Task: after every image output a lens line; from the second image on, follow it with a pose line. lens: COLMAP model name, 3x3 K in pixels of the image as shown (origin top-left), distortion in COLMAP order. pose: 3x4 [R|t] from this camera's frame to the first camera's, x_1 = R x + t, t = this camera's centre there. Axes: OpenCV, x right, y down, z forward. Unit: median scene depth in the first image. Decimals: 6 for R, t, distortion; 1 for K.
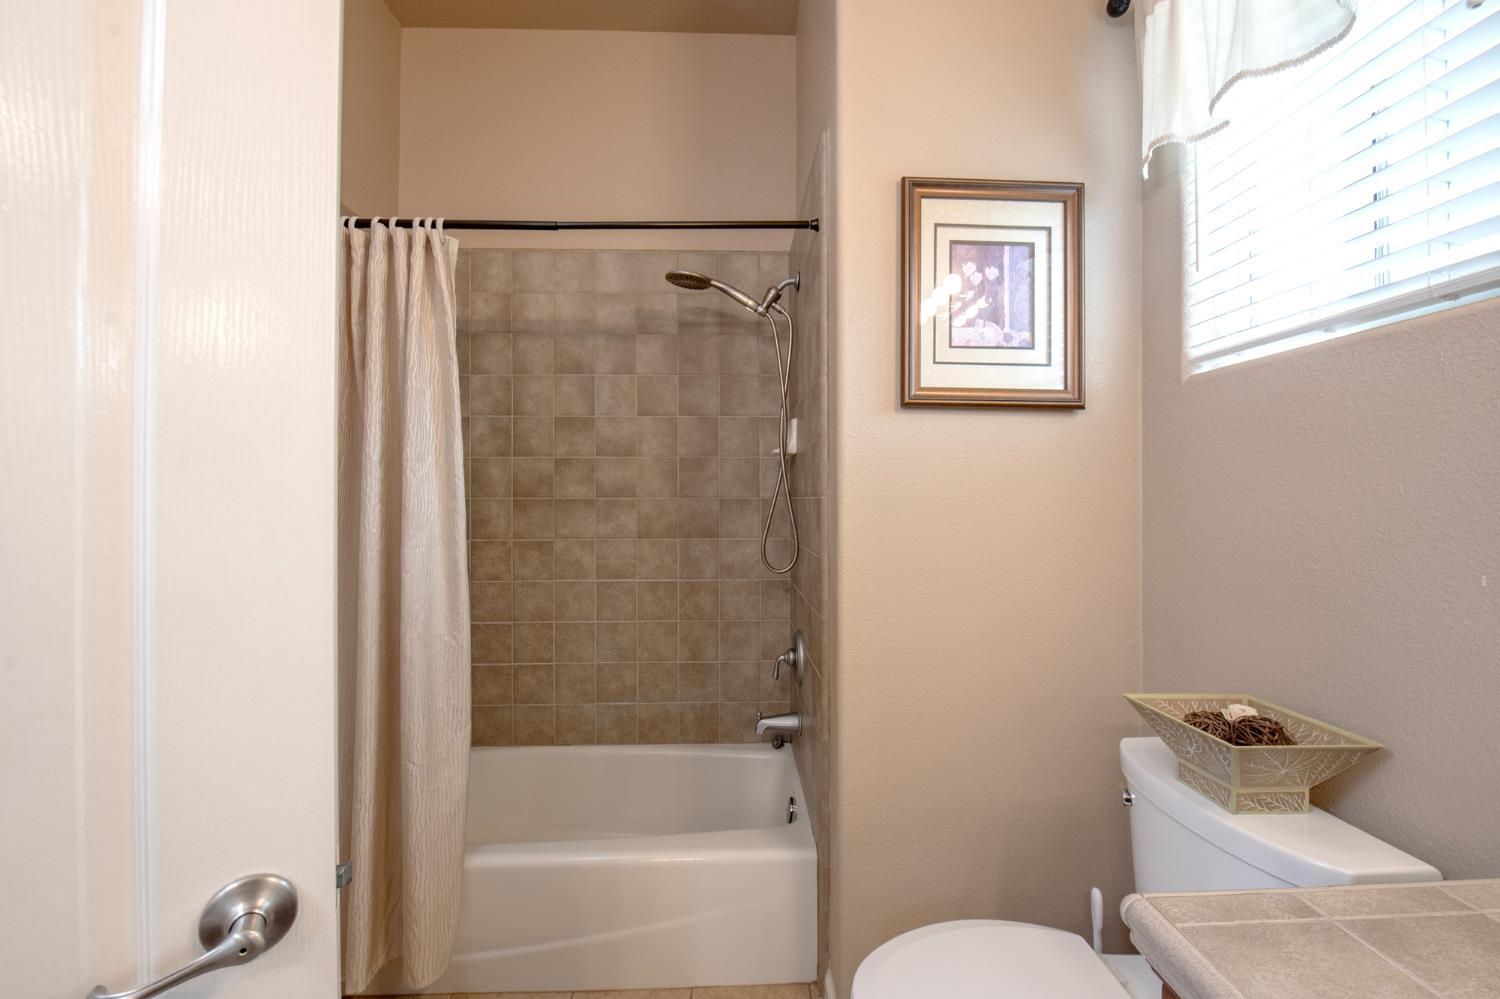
lens RADIAL K [[636.7, 0, 746.2], [0, 636.7, 490.4], [0, 0, 1]] dist [-0.002085, -0.000230]
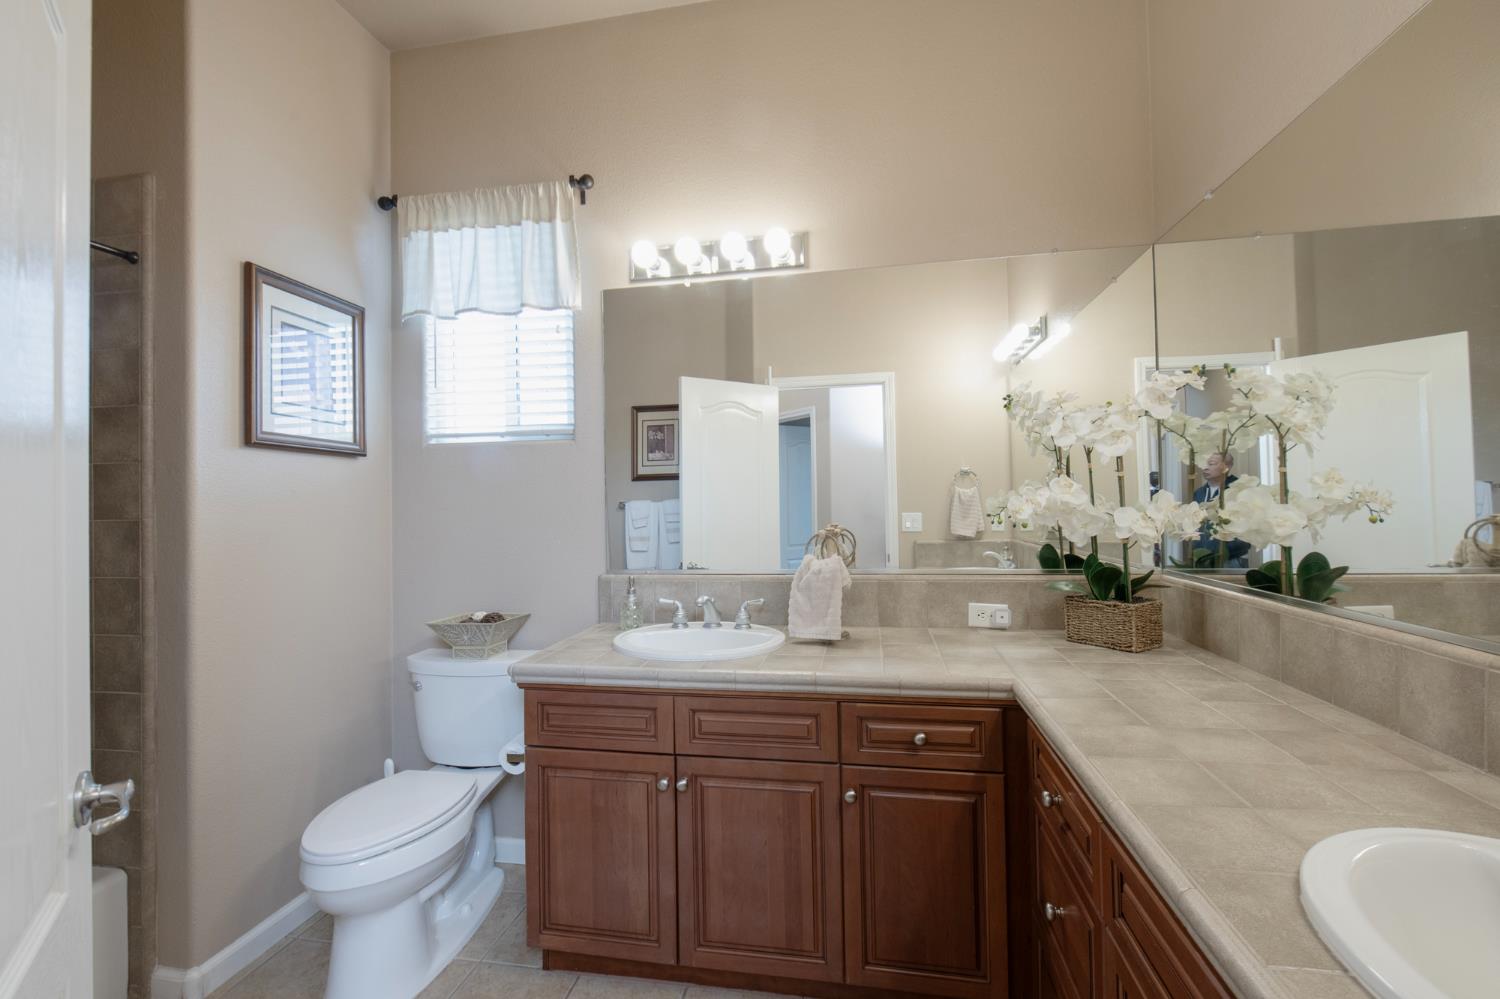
lens RADIAL K [[636.7, 0, 746.2], [0, 636.7, 490.4], [0, 0, 1]] dist [-0.002085, -0.000230]
pose [[0.208467, 0.008148, 0.977995, -0.771310], [0.004987, 0.999943, -0.009393, -0.027258], [-0.978017, 0.006836, 0.208415, -0.211446]]
